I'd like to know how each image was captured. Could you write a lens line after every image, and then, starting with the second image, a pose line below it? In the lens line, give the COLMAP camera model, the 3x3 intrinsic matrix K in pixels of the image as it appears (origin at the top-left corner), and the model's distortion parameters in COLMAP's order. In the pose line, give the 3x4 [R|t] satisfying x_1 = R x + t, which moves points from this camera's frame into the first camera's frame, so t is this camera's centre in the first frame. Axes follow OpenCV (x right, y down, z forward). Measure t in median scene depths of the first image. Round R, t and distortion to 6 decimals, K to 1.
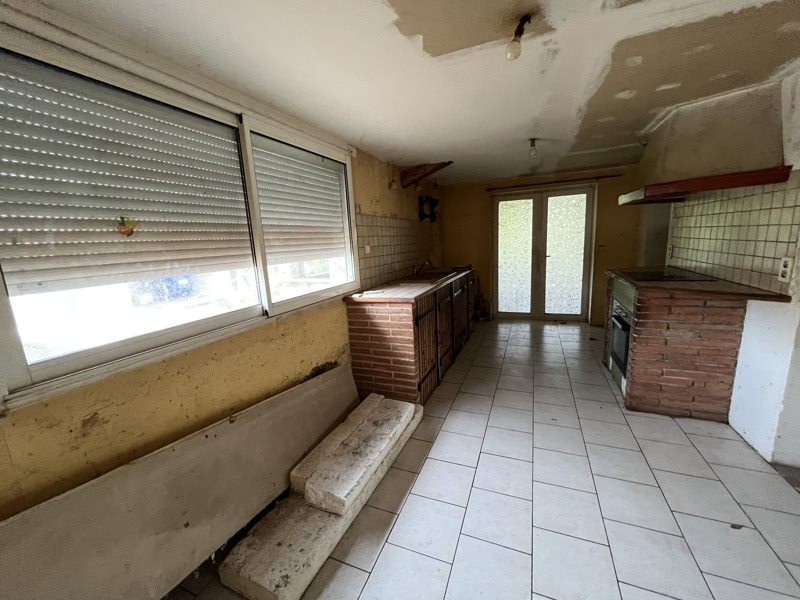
lens RADIAL K [[324.3, 0, 398.3], [0, 324.3, 300.8], [0, 0, 1]] dist [-0.000032, 0.000312]
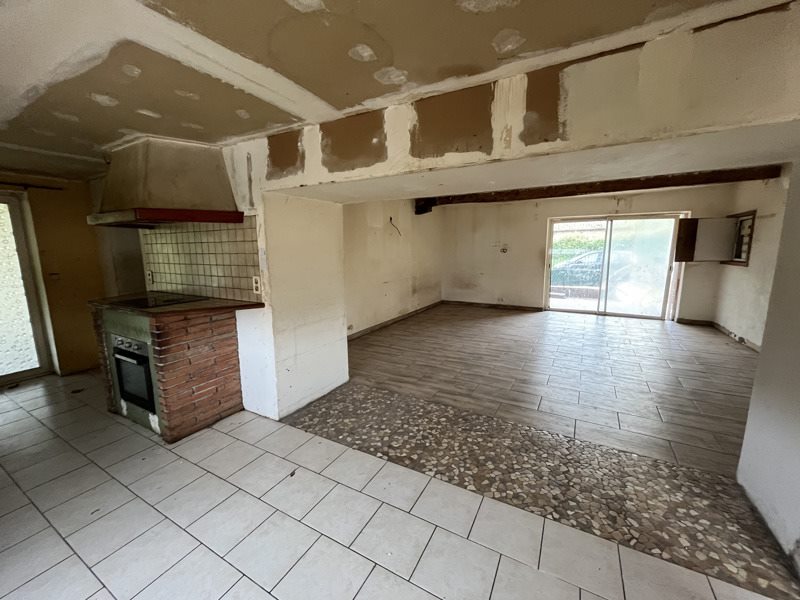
lens RADIAL K [[324.3, 0, 397.5], [0, 324.3, 300.1], [0, 0, 1]] dist [-0.000032, 0.000312]
pose [[0.118956, -0.106834, 0.987135, -0.104727], [0.191498, 0.977997, 0.082768, -0.024616], [-0.974258, 0.179189, 0.136797, 0.173928]]
